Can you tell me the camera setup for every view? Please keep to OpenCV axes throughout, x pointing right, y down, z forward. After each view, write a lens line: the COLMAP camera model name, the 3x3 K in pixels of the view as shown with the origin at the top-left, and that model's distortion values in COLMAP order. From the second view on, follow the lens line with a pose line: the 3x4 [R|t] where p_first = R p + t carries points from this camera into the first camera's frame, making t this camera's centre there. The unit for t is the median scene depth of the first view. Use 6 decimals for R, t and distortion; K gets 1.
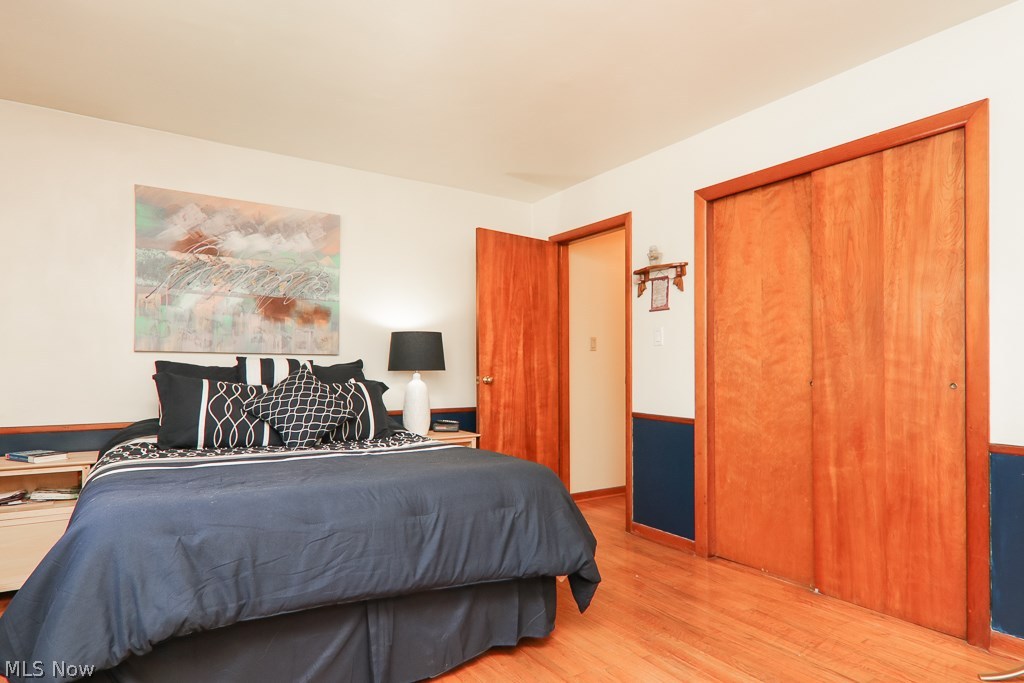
lens RADIAL K [[586.3, 0, 511.4], [0, 586.3, 364.8], [0, 0, 1]] dist [0.027073, -0.001131]
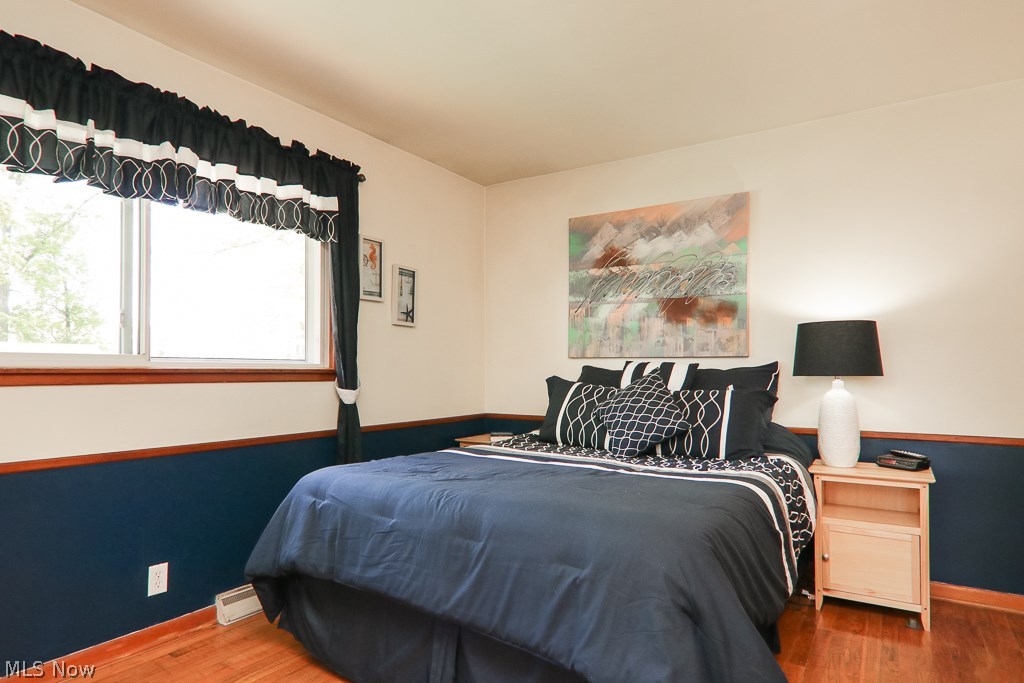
lens RADIAL K [[586.3, 0, 511.4], [0, 586.3, 364.8], [0, 0, 1]] dist [0.027073, -0.001131]
pose [[0.427399, -0.009860, -0.904009, 0.364800], [0.005145, 0.999951, -0.008473, 0.000346], [0.904048, -0.001030, 0.427429, 0.367928]]
